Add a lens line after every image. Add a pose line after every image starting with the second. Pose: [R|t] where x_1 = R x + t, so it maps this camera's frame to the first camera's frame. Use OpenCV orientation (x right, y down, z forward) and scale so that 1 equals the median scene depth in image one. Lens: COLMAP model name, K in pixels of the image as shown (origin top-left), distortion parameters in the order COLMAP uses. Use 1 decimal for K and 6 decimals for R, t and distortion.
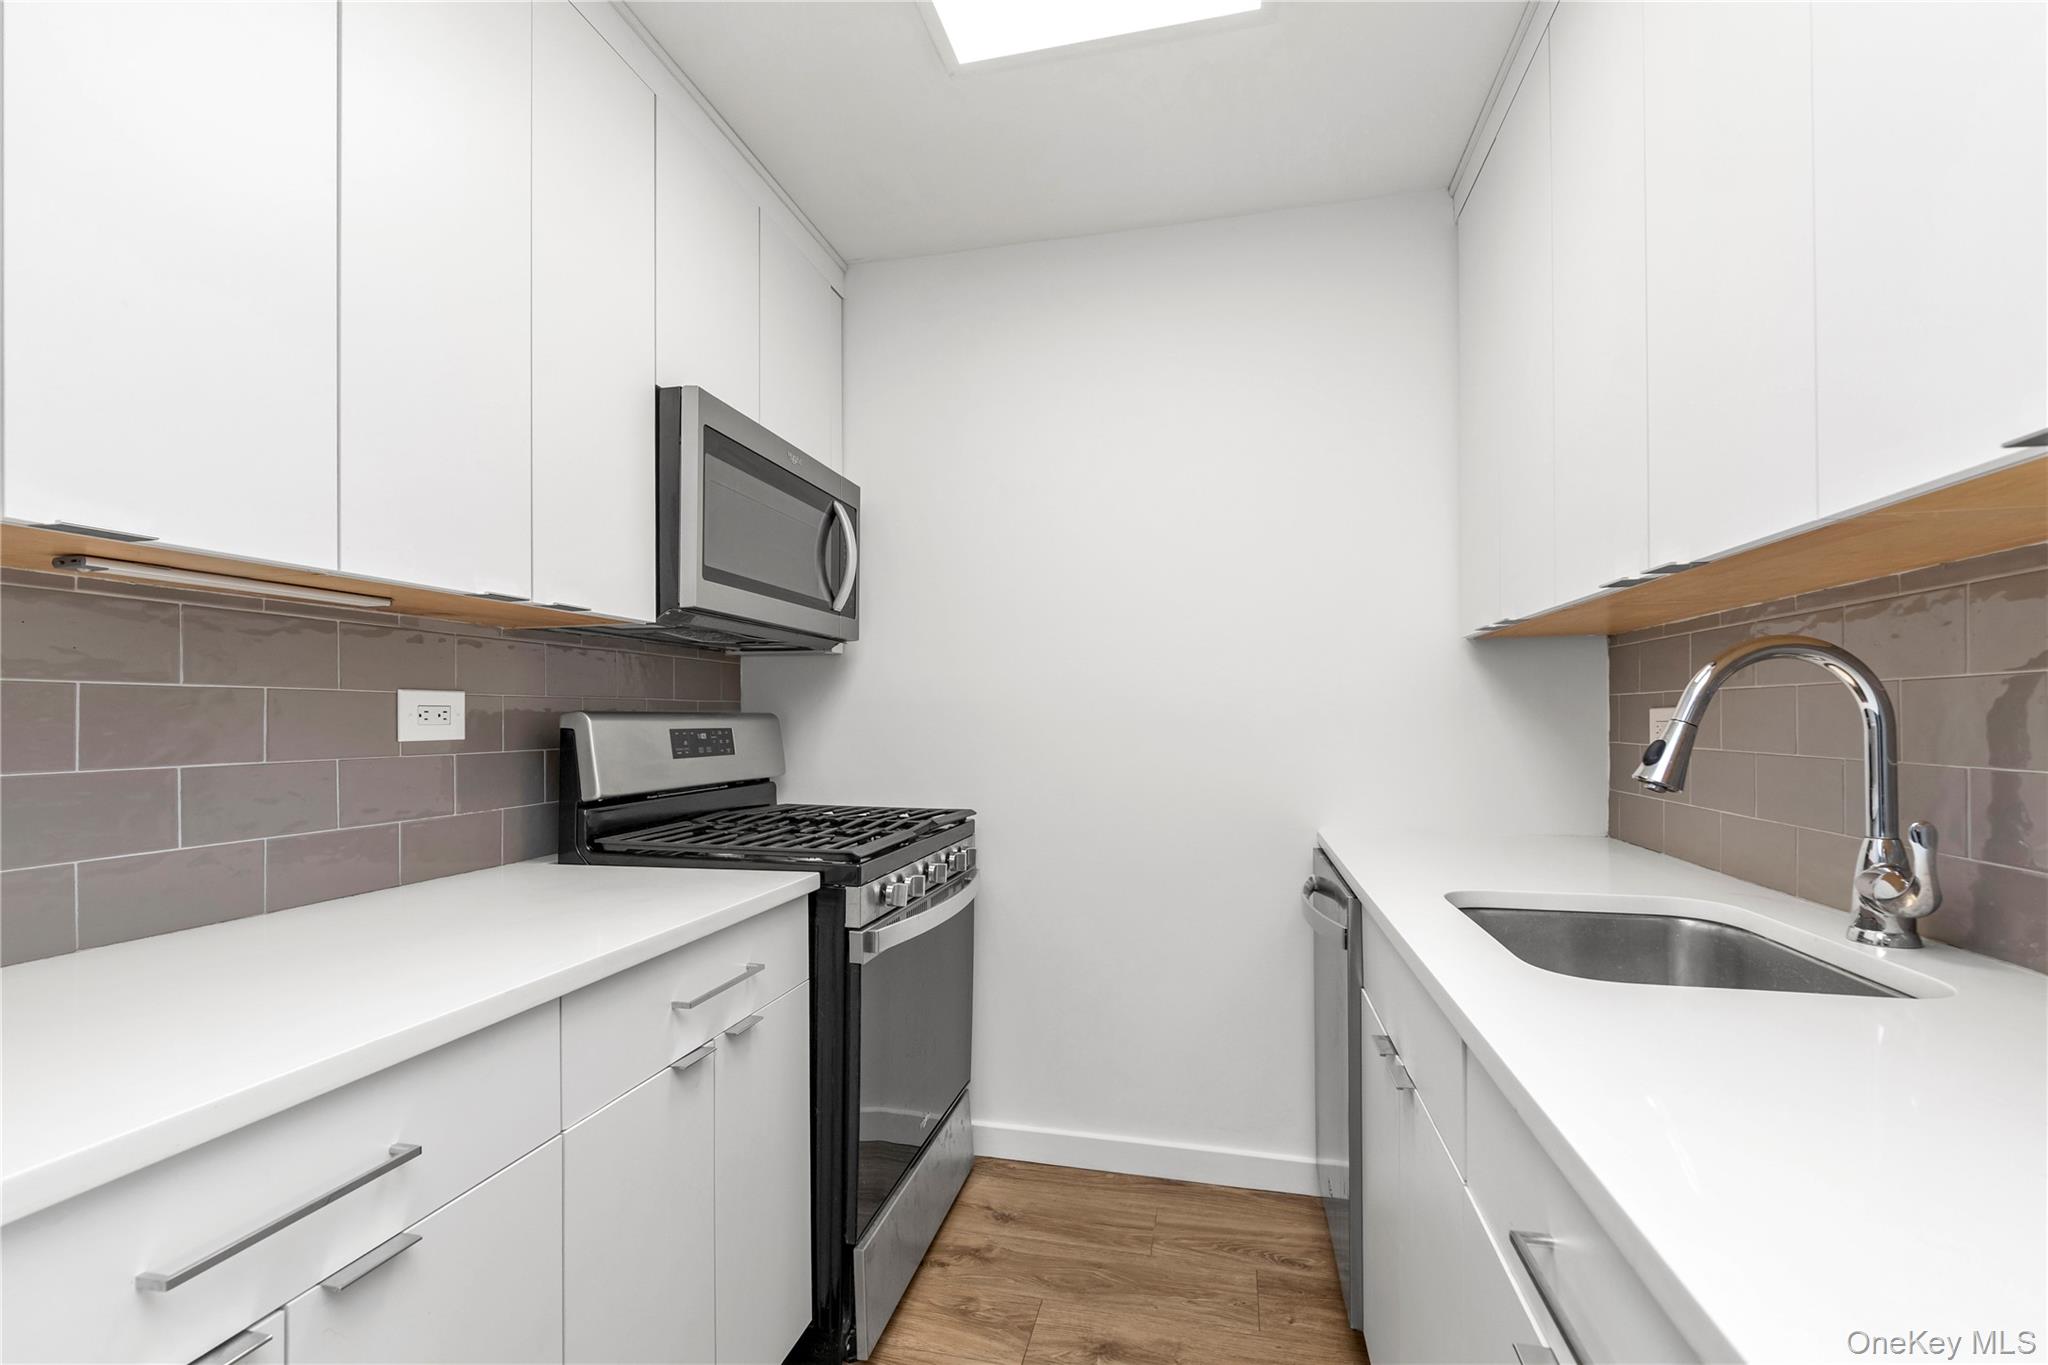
lens RADIAL K [[904.6, 0, 1011.5], [0, 904.6, 701.4], [0, 0, 1]] dist [-0.000196, 0.000561]
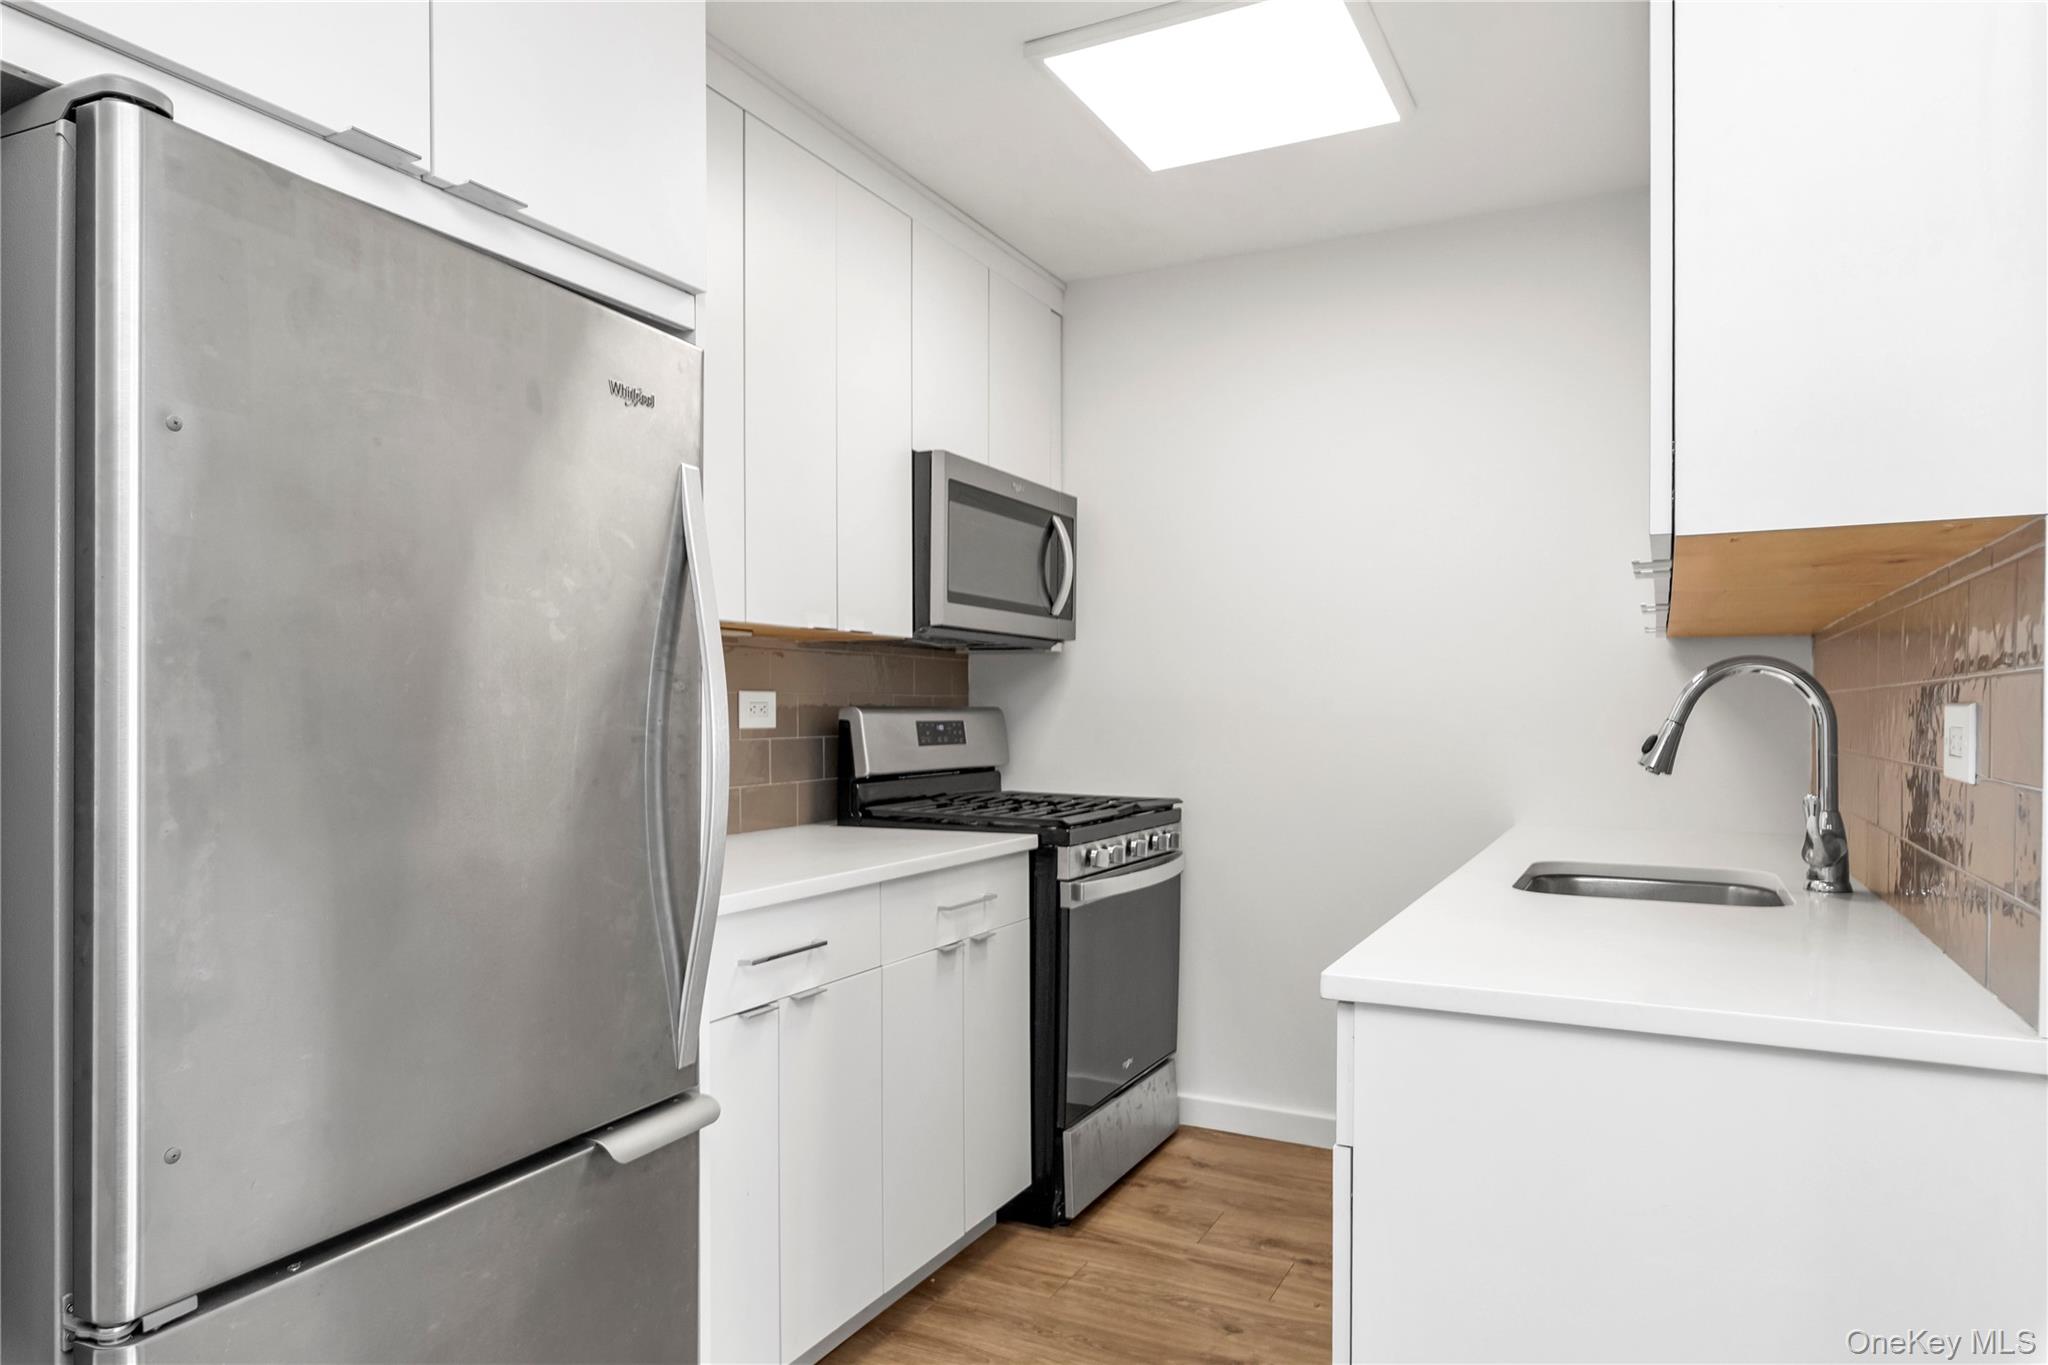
lens RADIAL K [[1298.8, 0, 1024.9], [0, 1298.8, 695.4], [0, 0, 1]] dist [-0.001495, -0.000291]
pose [[0.974561, 0.003744, -0.224092, 0.166921], [-0.001879, 0.999962, 0.008532, -0.020953], [0.224116, -0.007894, 0.974531, -0.729467]]
